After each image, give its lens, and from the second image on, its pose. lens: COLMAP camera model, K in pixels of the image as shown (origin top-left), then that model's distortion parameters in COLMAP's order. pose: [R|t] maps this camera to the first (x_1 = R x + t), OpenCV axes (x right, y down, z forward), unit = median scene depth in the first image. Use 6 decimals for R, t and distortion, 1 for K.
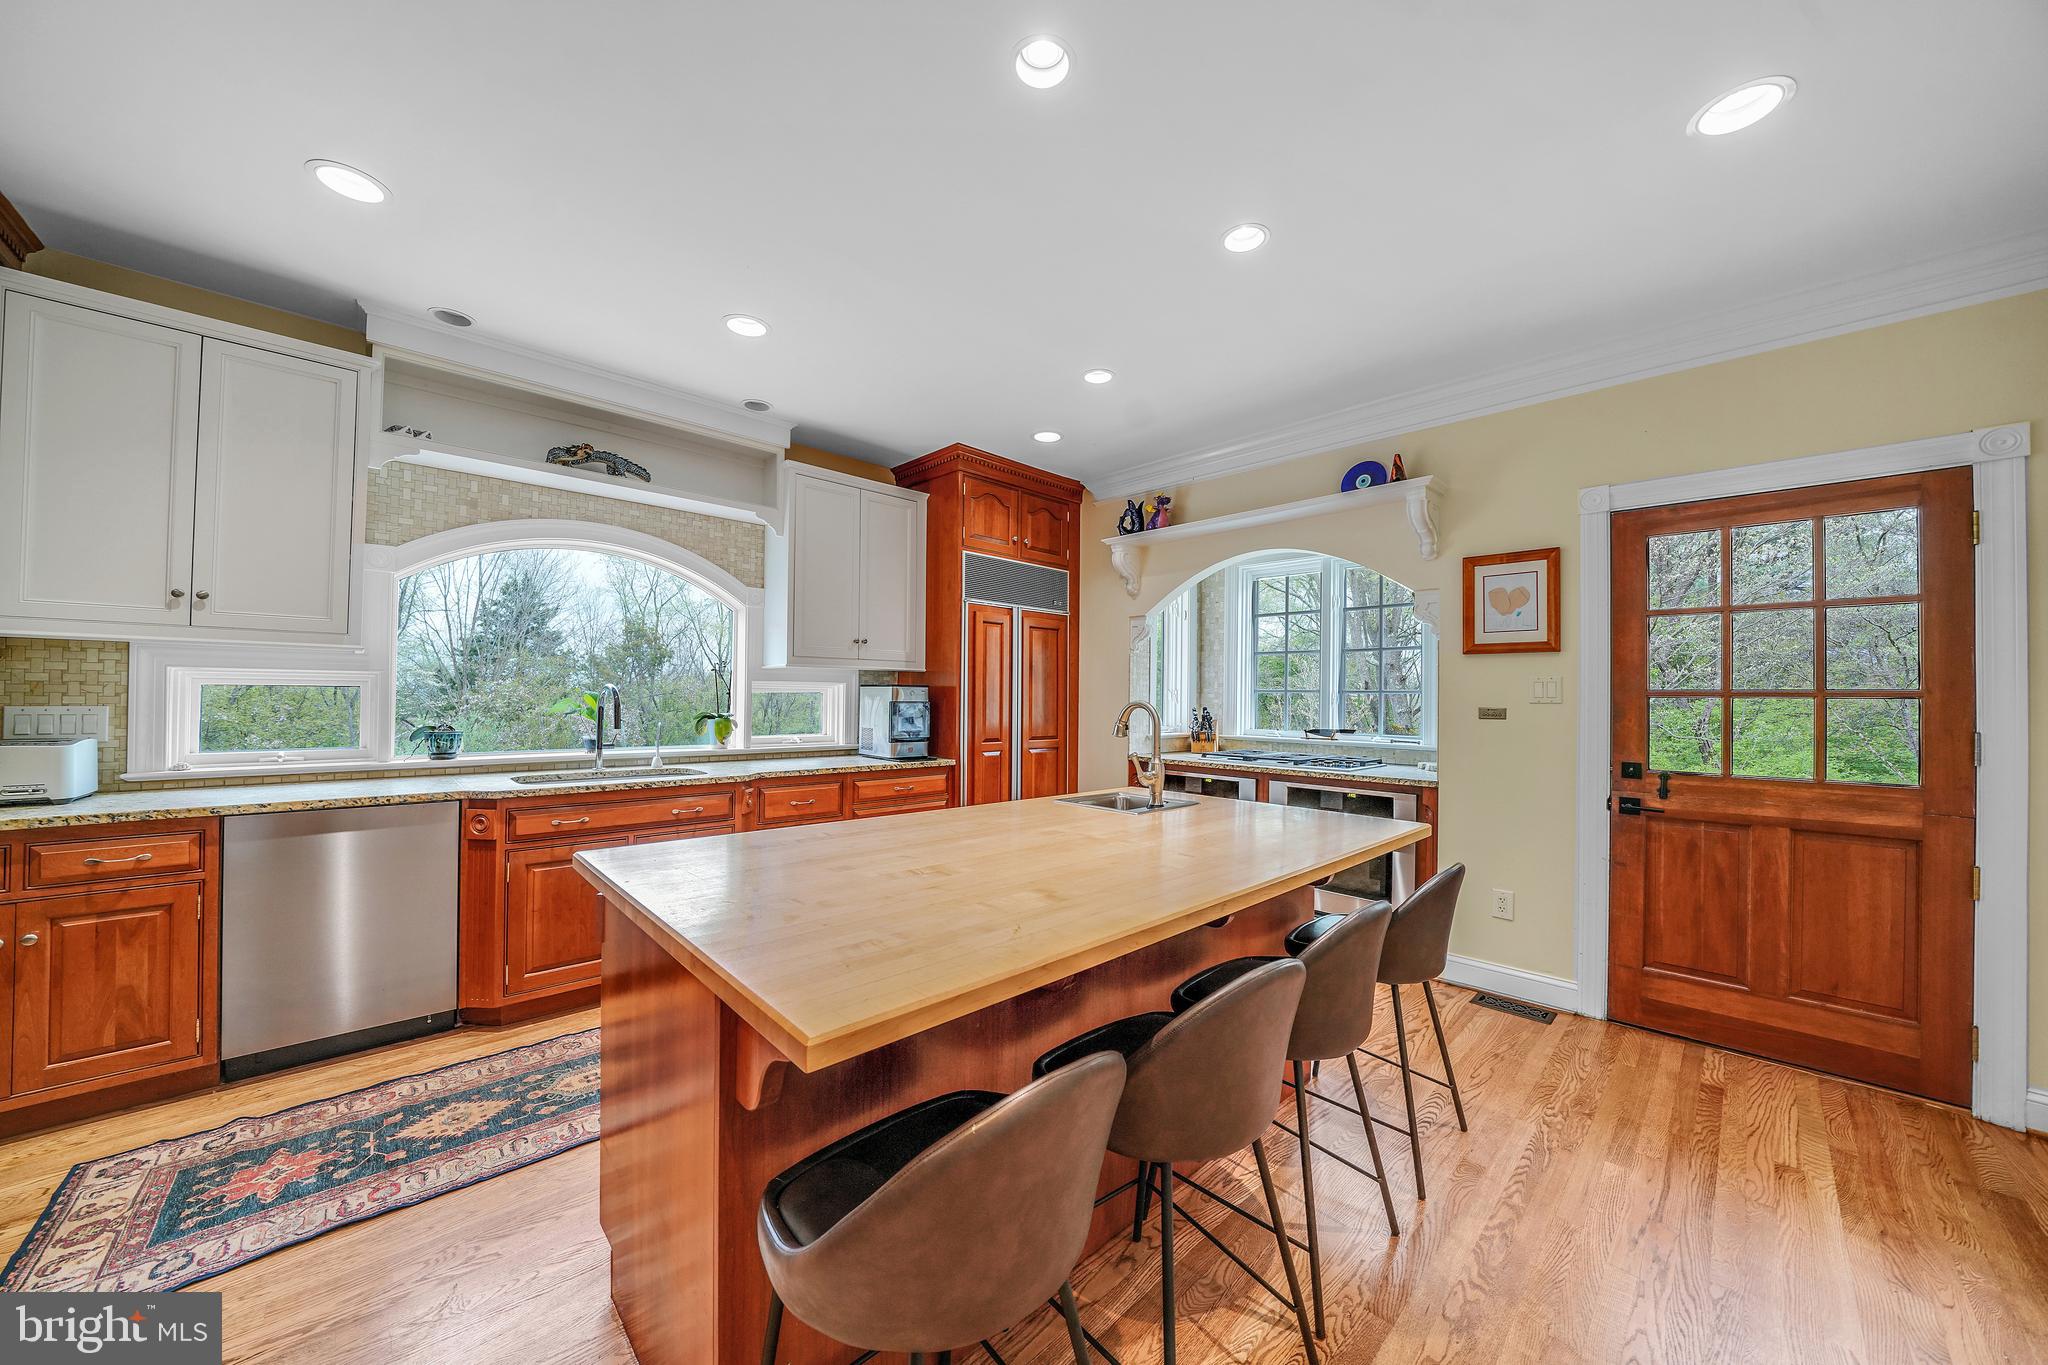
lens RADIAL K [[707.4, 0, 1023.9], [0, 707.4, 688.5], [0, 0, 1]] dist [-0.022885, 0.001279]
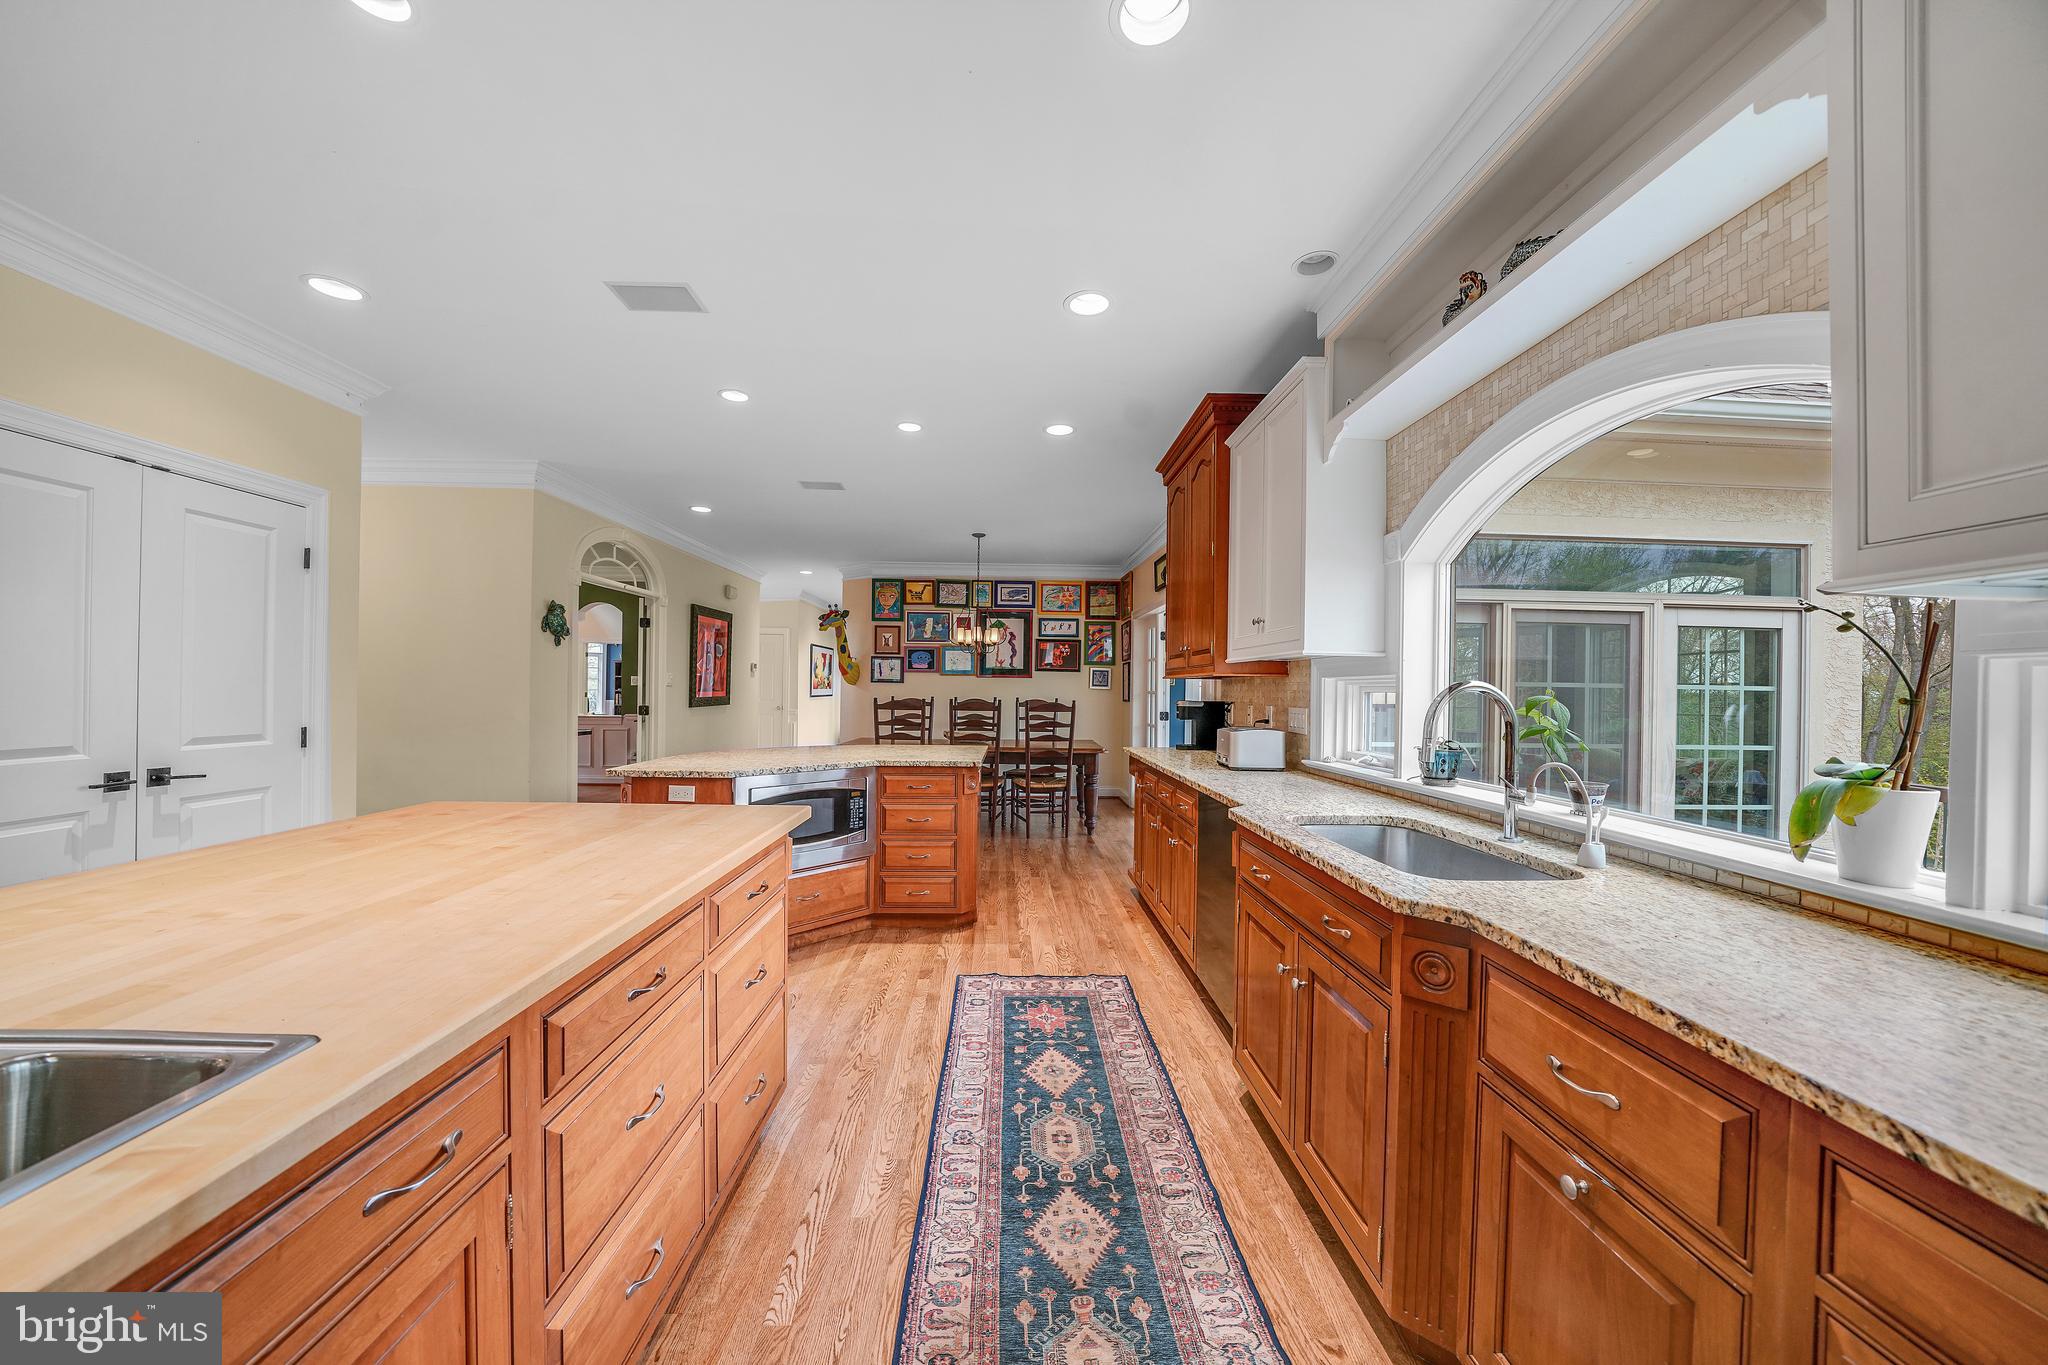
lens RADIAL K [[707.4, 0, 1027.0], [0, 707.4, 685.7], [0, 0, 1]] dist [-0.022885, 0.001279]
pose [[-0.662076, -0.023828, -0.749058, 0.078830], [-0.014887, 0.999715, -0.018644, 0.020358], [0.749289, -0.001193, -0.662242, 1.786448]]
